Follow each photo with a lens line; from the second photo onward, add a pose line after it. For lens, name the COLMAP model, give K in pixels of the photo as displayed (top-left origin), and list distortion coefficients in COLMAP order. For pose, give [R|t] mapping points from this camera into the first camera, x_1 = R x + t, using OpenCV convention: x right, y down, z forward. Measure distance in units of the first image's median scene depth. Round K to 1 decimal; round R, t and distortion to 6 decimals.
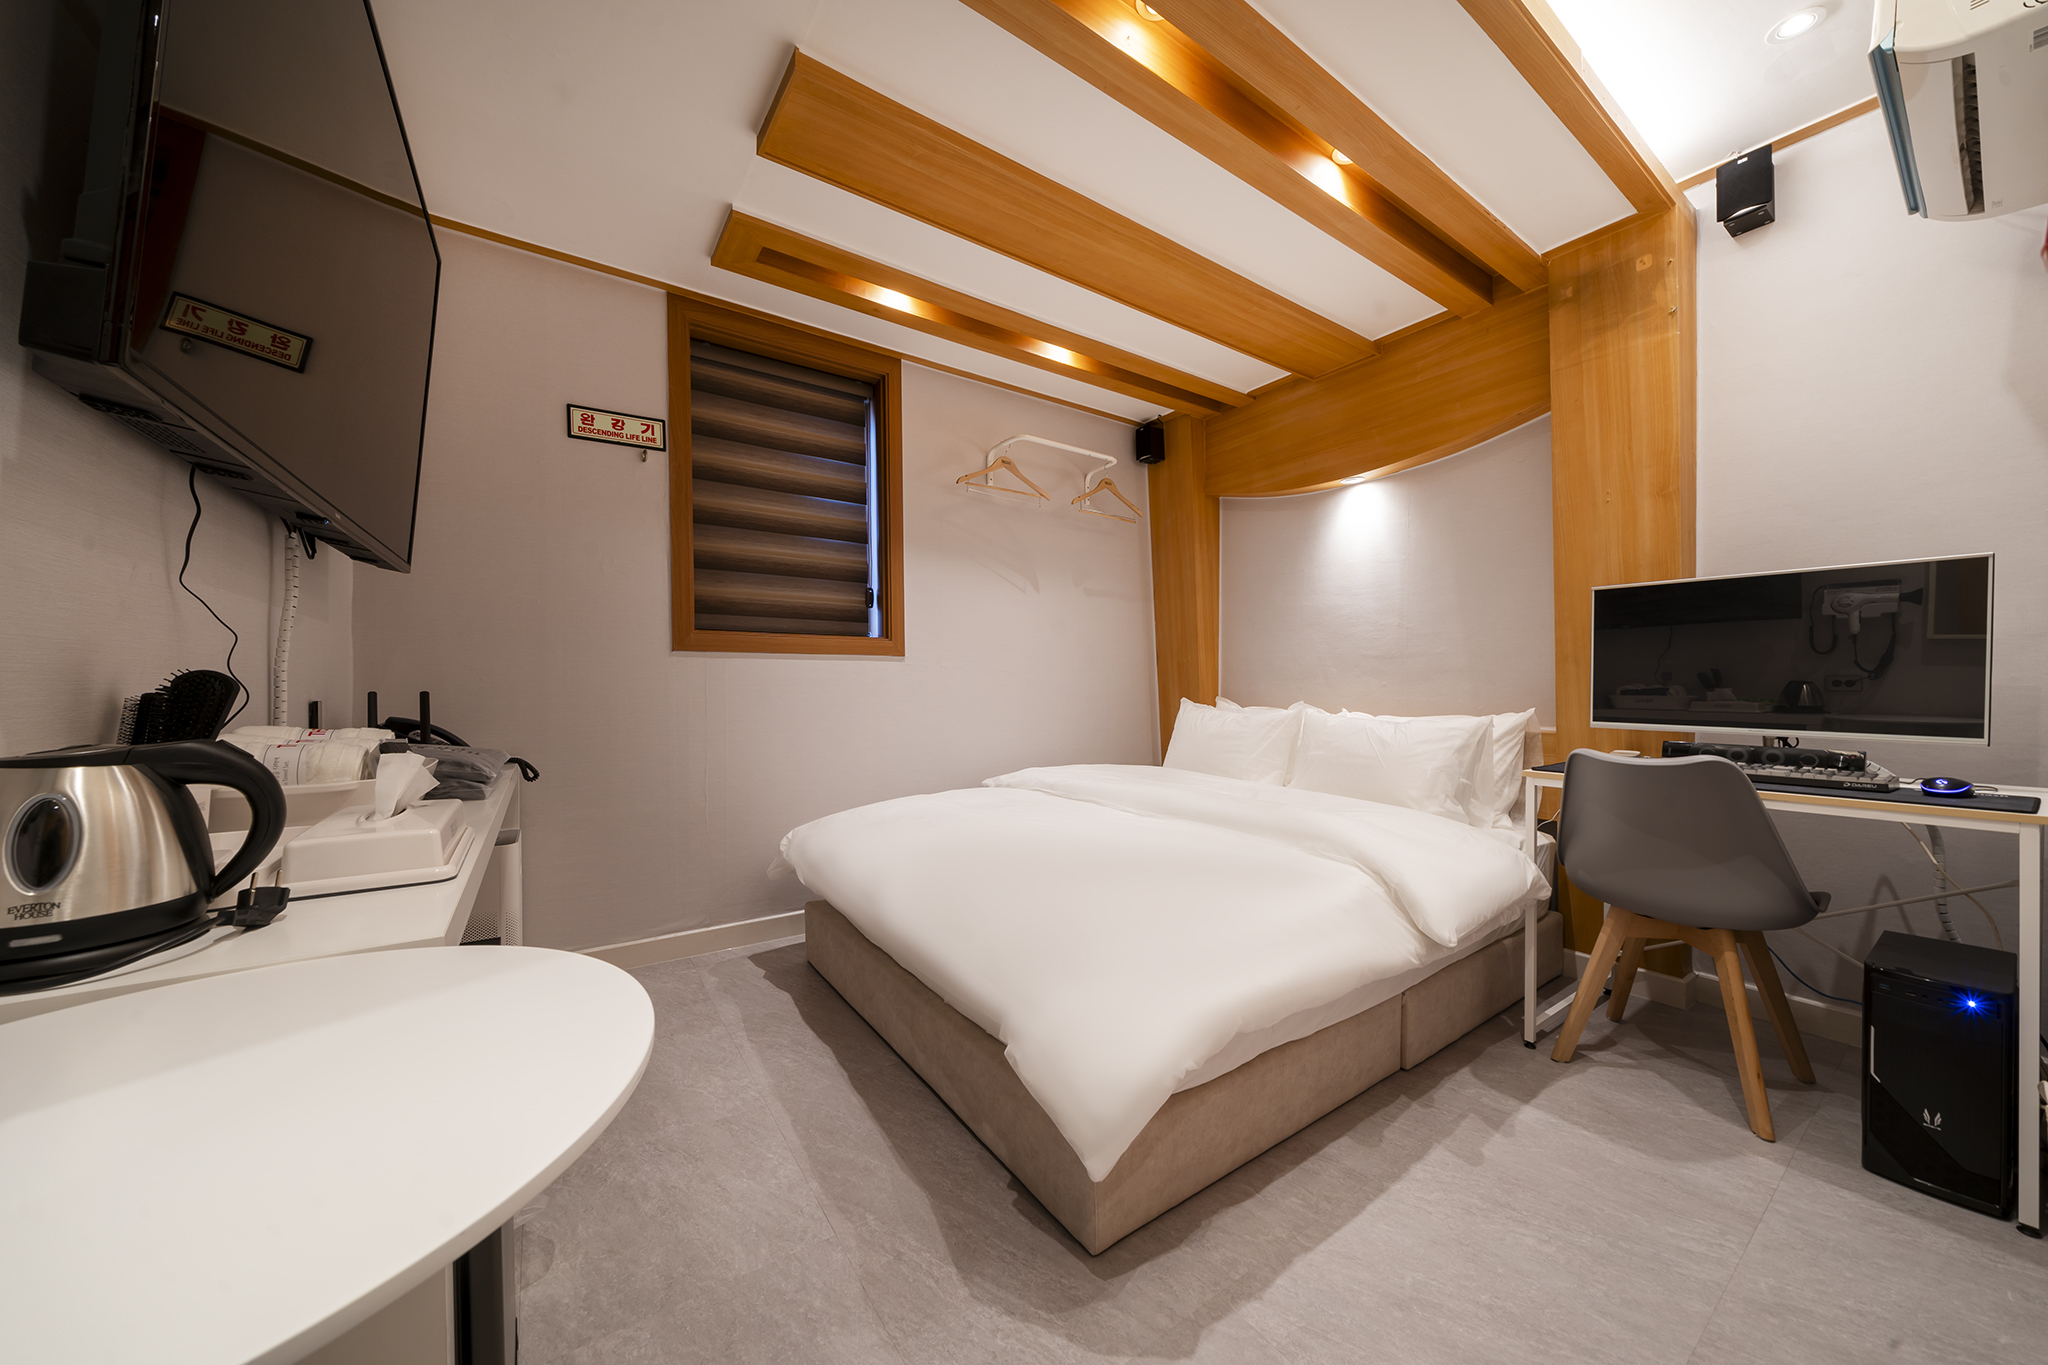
lens RADIAL K [[698.2, 0, 1020.1], [0, 698.2, 689.3], [0, 0, 1]] dist [-0.006532, -0.000136]
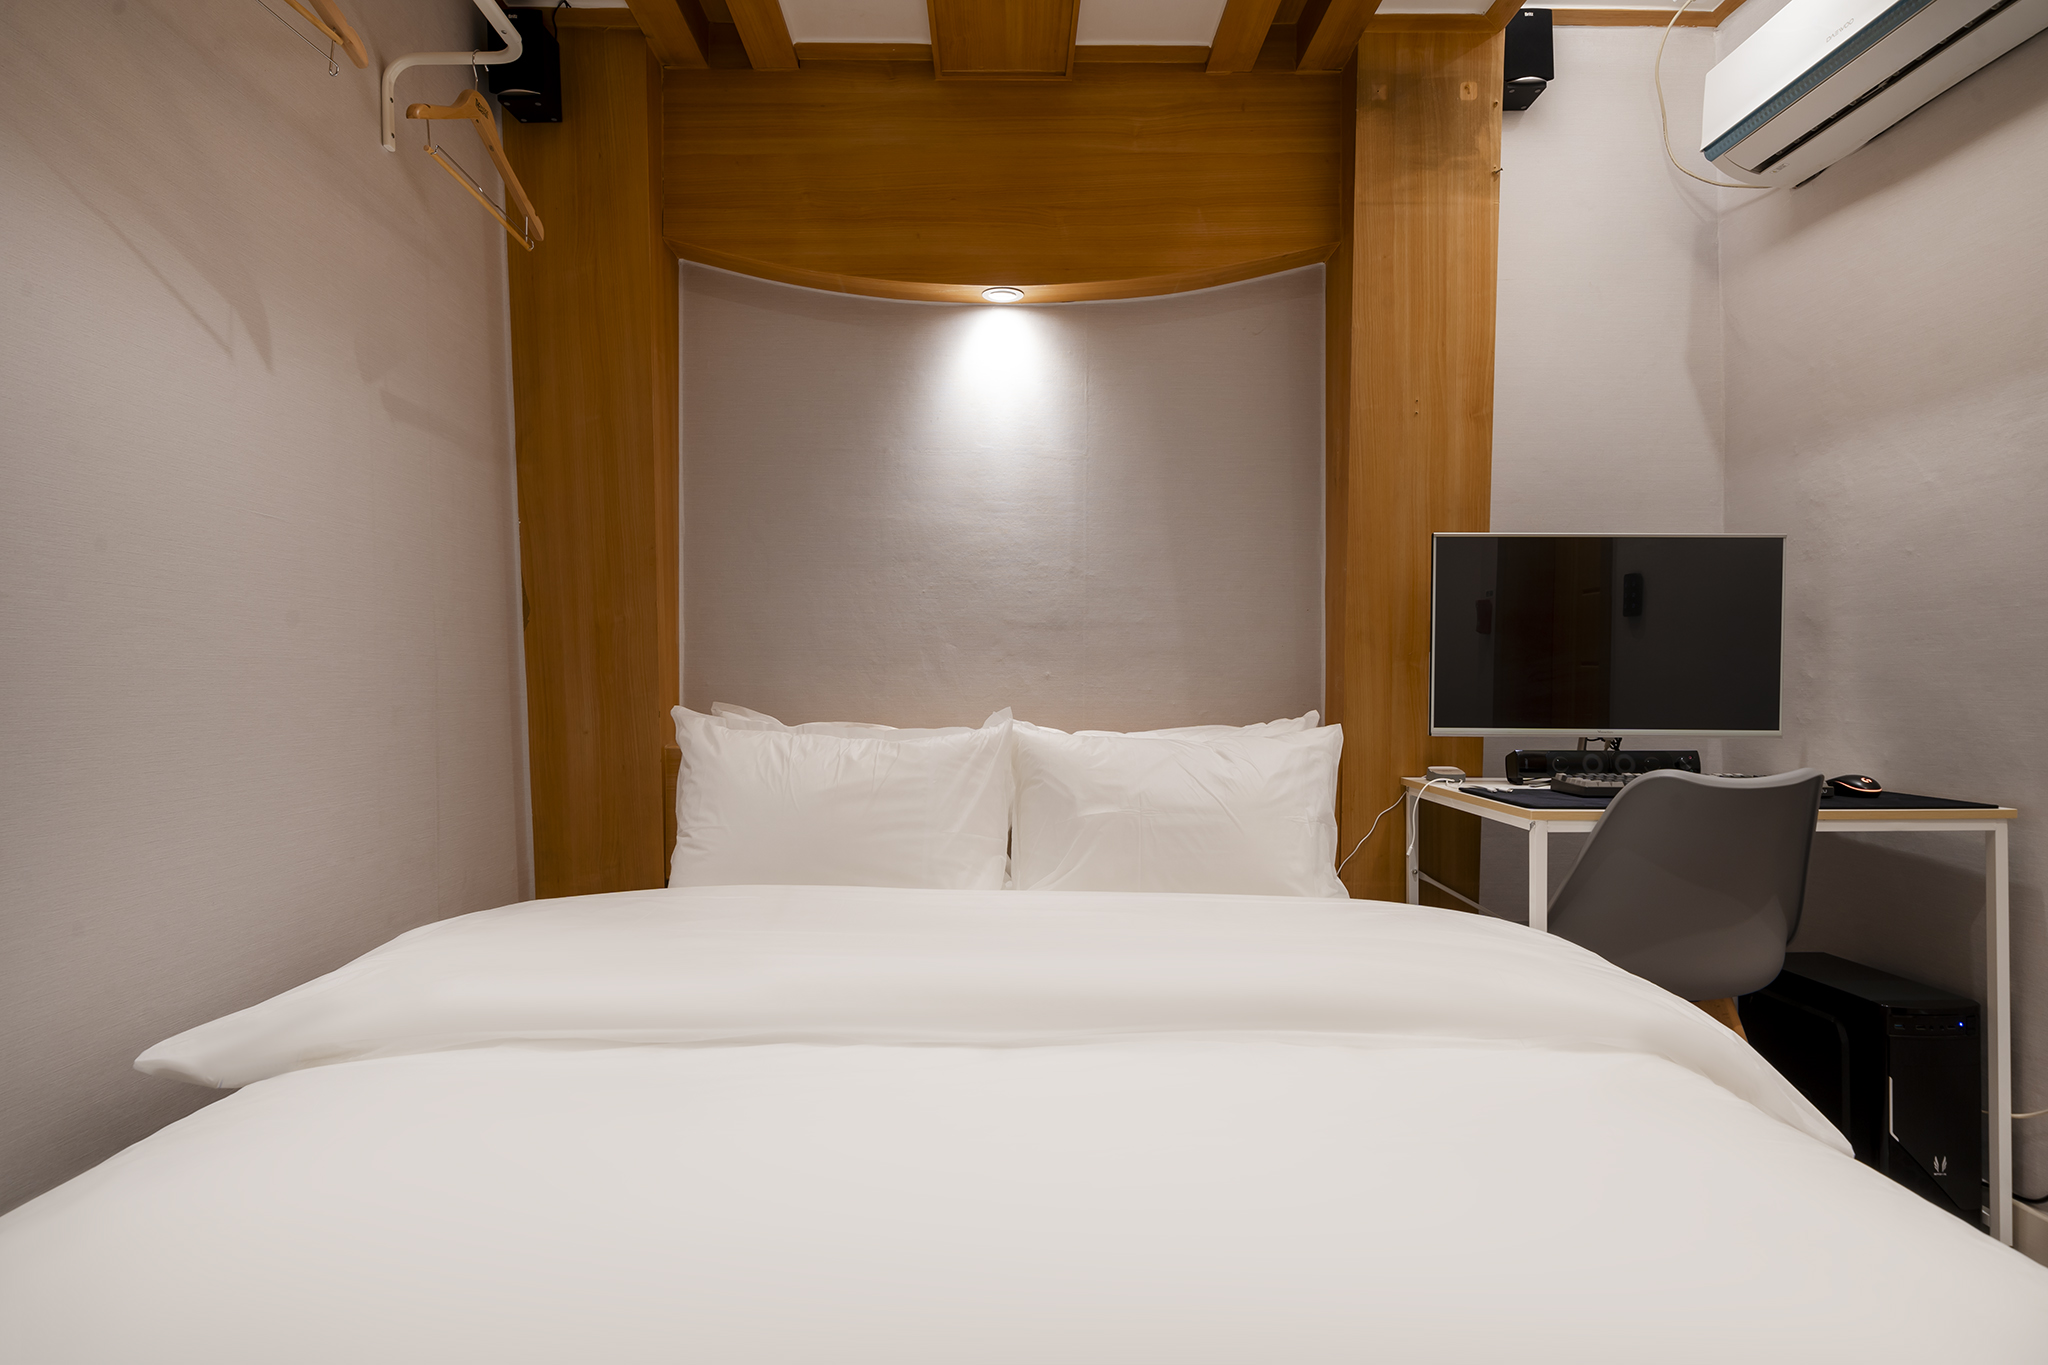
lens RADIAL K [[1056.1, 0, 1021.0], [0, 1056.1, 688.9], [0, 0, 1]] dist [0.000159, -0.000554]
pose [[0.554310, -0.007081, 0.832280, -0.253847], [0.007470, 0.999966, 0.003533, 0.001418], [-0.832277, 0.004258, 0.554344, 0.702036]]
